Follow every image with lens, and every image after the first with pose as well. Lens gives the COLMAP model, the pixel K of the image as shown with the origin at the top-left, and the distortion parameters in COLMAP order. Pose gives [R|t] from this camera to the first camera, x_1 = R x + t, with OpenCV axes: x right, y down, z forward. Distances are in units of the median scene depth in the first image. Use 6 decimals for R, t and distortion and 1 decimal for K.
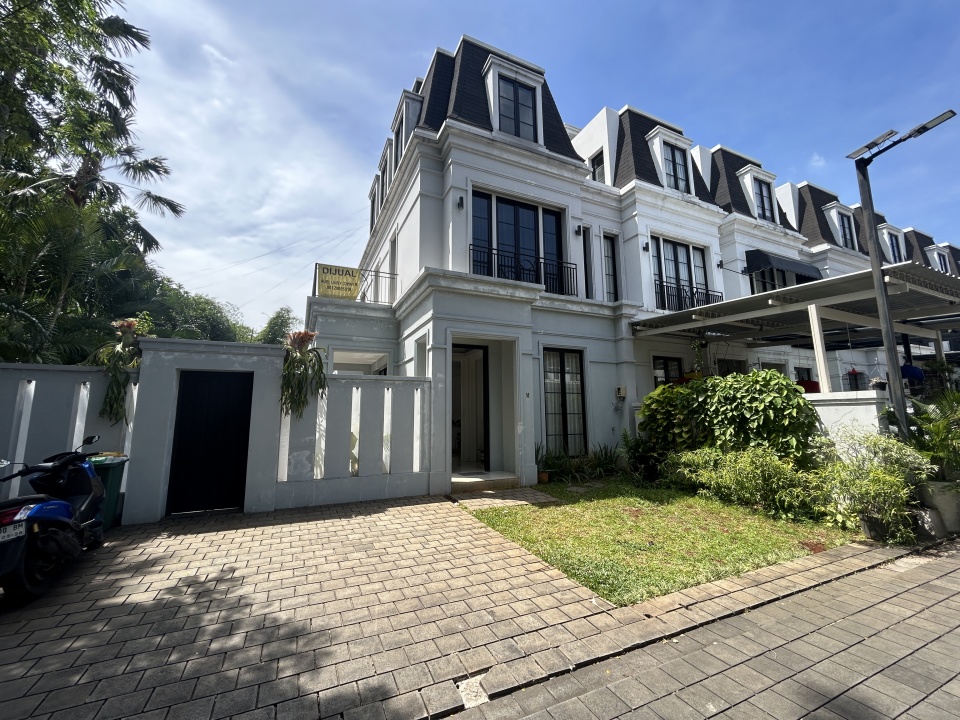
lens RADIAL K [[392.0, 0, 477.4], [0, 392.0, 358.4], [0, 0, 1]] dist [-0.000026, 0.000624]
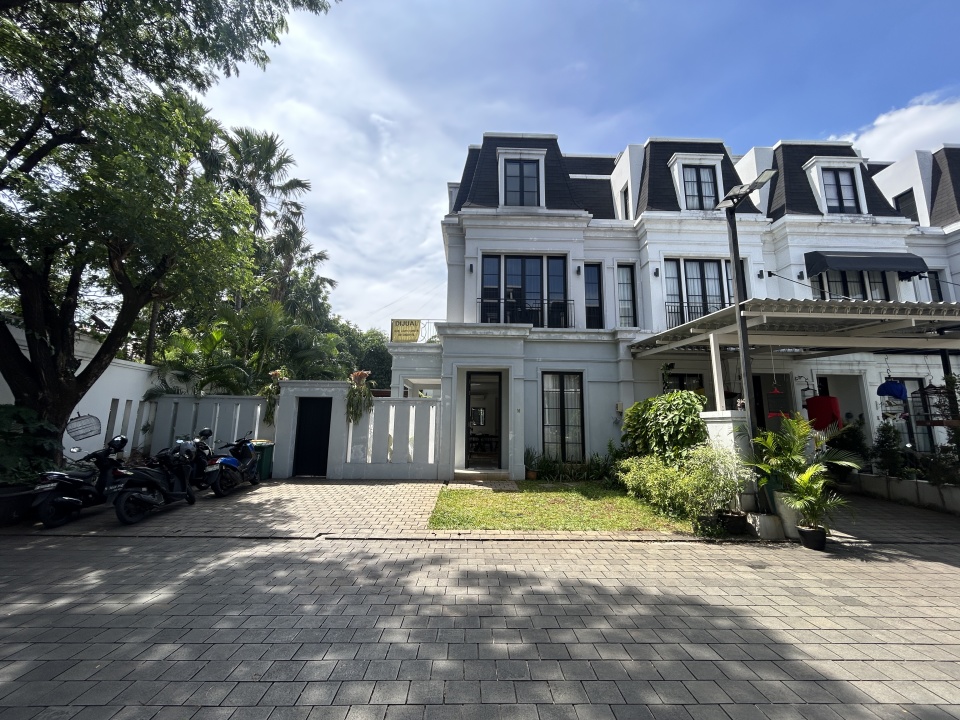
lens RADIAL K [[392.0, 0, 477.4], [0, 392.0, 358.4], [0, 0, 1]] dist [-0.000026, 0.000624]
pose [[0.915362, -0.047994, -0.399760, 0.488666], [0.038304, 0.998747, -0.032200, -0.038879], [0.400805, 0.014162, 0.916054, -0.224251]]
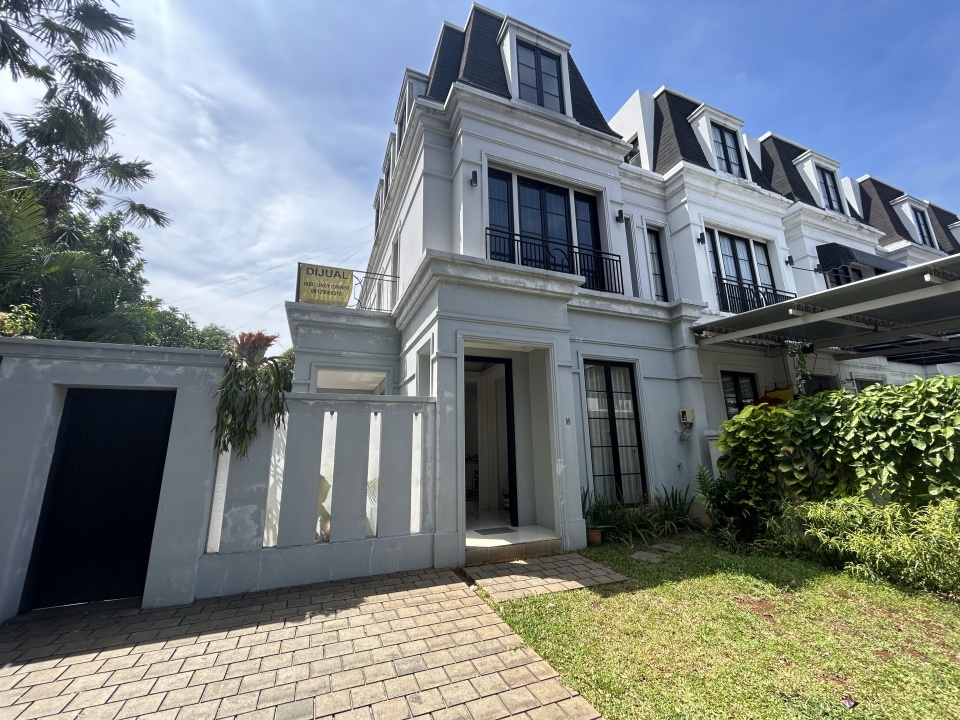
lens RADIAL K [[392.0, 0, 477.4], [0, 392.0, 358.4], [0, 0, 1]] dist [-0.000026, 0.000624]
pose [[0.998956, -0.018643, -0.041716, -0.008372], [0.015172, 0.996515, -0.082020, 0.031152], [0.043099, 0.081302, 0.995757, 0.228454]]
